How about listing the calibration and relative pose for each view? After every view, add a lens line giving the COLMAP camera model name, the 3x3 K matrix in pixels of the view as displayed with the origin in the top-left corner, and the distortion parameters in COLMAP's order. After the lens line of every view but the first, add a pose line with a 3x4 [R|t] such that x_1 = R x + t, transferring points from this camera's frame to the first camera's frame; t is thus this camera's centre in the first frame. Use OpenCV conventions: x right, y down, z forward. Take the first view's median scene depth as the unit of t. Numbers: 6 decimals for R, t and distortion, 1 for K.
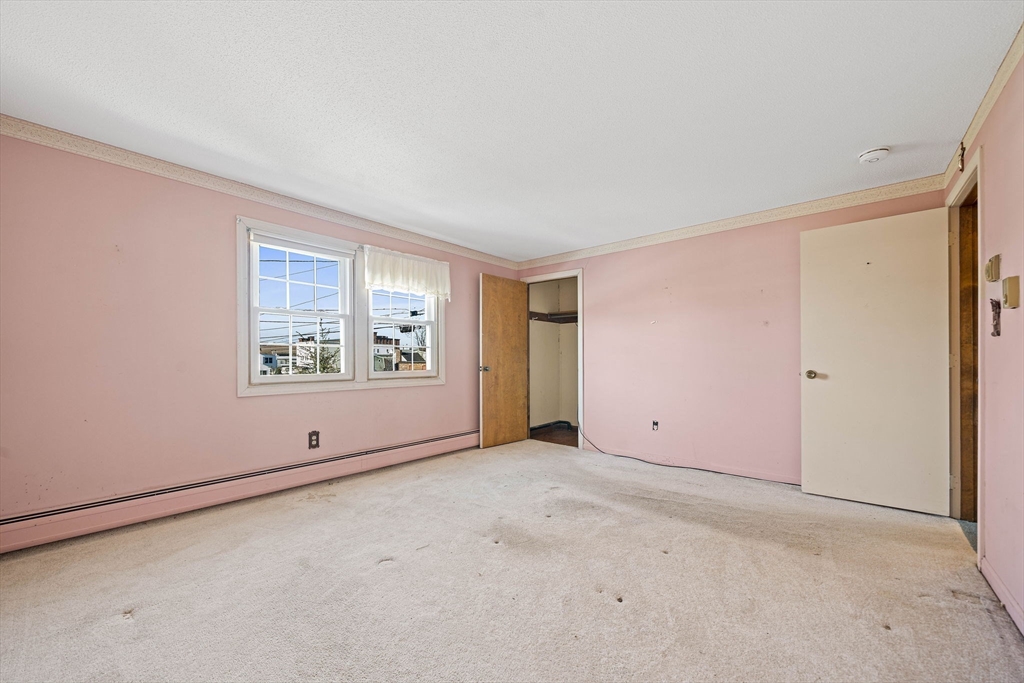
lens RADIAL K [[400.4, 0, 506.8], [0, 400.4, 356.5], [0, 0, 1]] dist [0.000009, 0.000069]
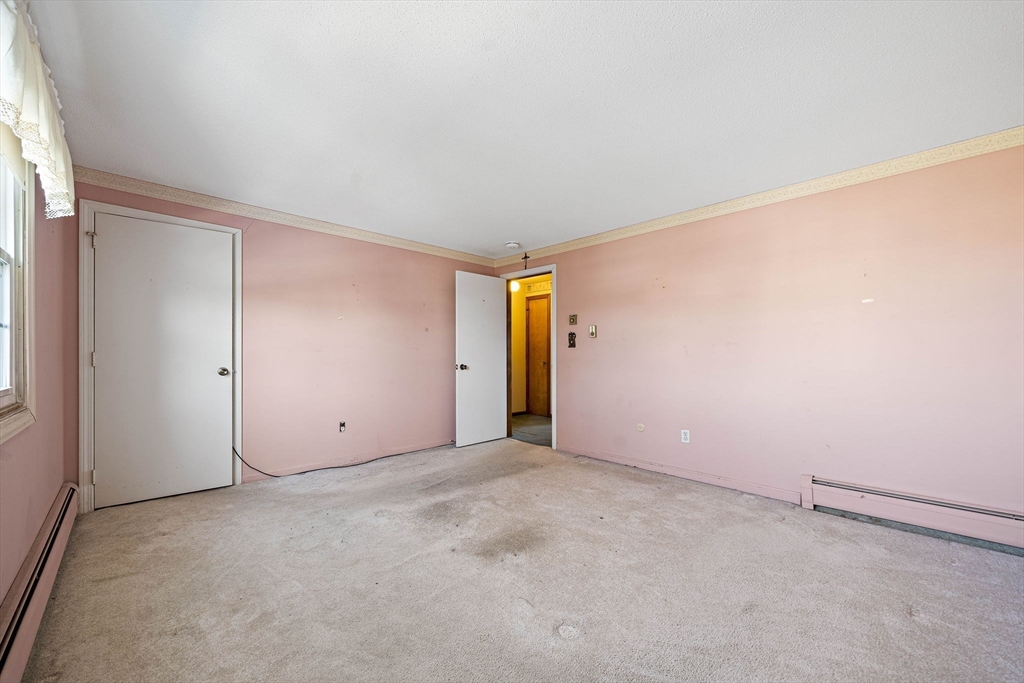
lens RADIAL K [[398.6, 0, 507.7], [0, 398.6, 338.9], [0, 0, 1]] dist [-0.003143, 0.000178]
pose [[0.082721, 0.047091, 0.995460, -0.699526], [-0.006734, 0.998887, -0.046694, 0.008706], [-0.996550, -0.002841, 0.082946, 0.688792]]
